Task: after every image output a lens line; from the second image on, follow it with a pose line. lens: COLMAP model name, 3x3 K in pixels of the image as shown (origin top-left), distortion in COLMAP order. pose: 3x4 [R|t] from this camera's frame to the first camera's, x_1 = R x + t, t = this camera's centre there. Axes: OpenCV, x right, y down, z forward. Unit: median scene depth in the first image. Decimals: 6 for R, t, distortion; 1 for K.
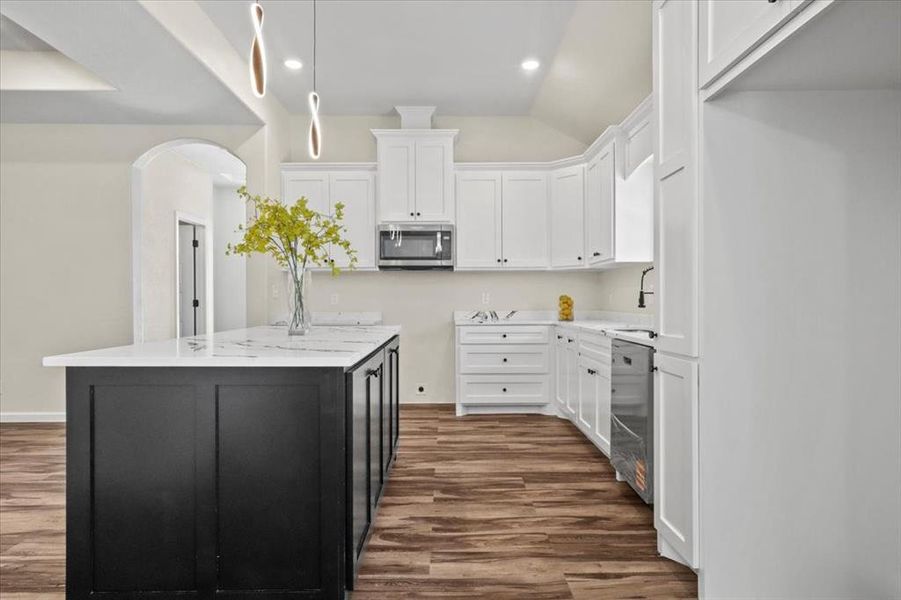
lens RADIAL K [[496.5, 0, 448.2], [0, 496.5, 300.6], [0, 0, 1]] dist [-0.003978, 0.005643]
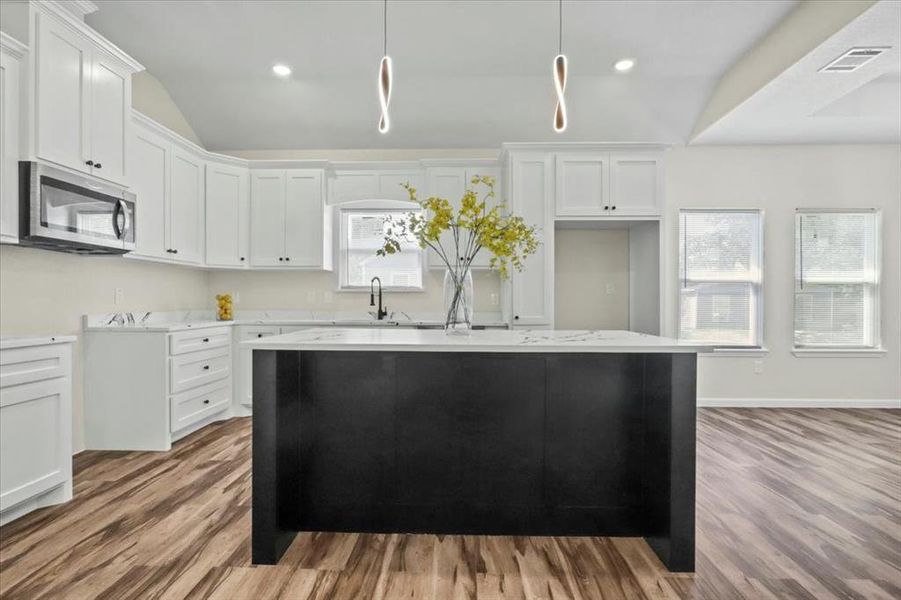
lens RADIAL K [[452.1, 0, 450.8], [0, 452.1, 299.0], [0, 0, 1]] dist [-0.019764, 0.013353]
pose [[0.033870, 0.005389, 0.999412, -0.723549], [-0.004288, 0.999977, -0.005247, 0.001407], [-0.999417, -0.004108, 0.033892, 0.596418]]
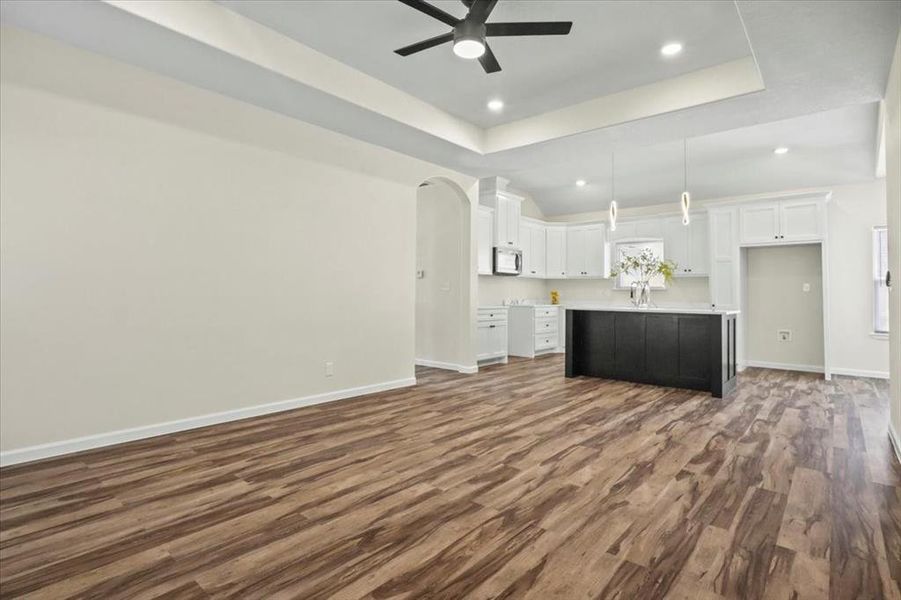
lens RADIAL K [[452.1, 0, 442.1], [0, 452.1, 288.0], [0, 0, 1]] dist [-0.019764, 0.013353]
pose [[0.667472, 0.017154, 0.744438, -1.593320], [-0.011166, 0.999853, -0.013028, 0.004398], [-0.744551, 0.000383, 0.667565, 0.153127]]
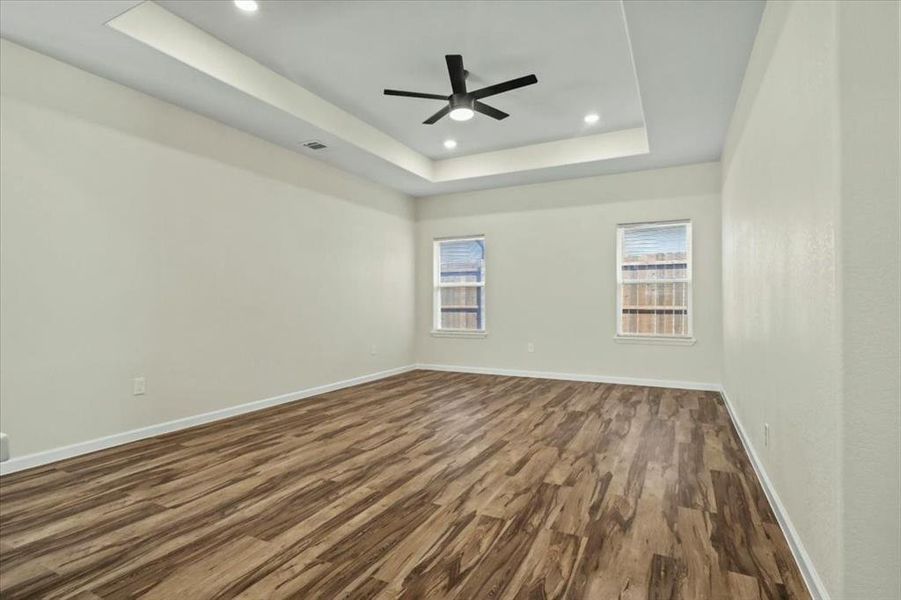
lens RADIAL K [[452.1, 0, 450.5], [0, 452.1, 304.0], [0, 0, 1]] dist [-0.019764, 0.013353]
pose [[-0.458928, 0.009429, -0.888423, -0.254071], [0.006331, 0.999953, 0.007342, 0.005251], [0.888451, -0.002255, -0.458967, 0.967714]]
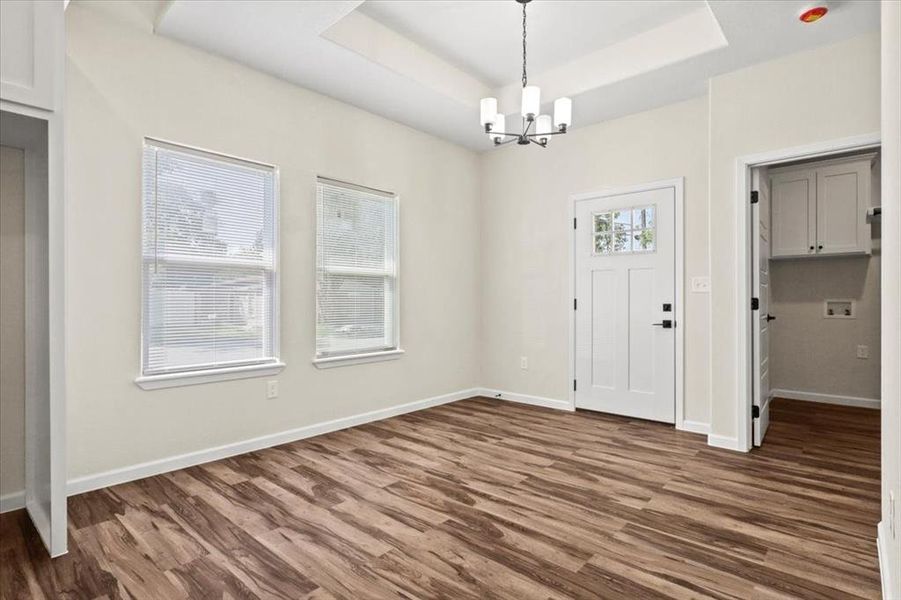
lens RADIAL K [[452.1, 0, 451.7], [0, 452.1, 301.5], [0, 0, 1]] dist [-0.019764, 0.013353]
pose [[-0.744557, 0.000787, 0.667559, -0.364089], [0.000735, 1.000000, -0.000359, 0.006968], [-0.667559, 0.000223, -0.744557, 0.265878]]
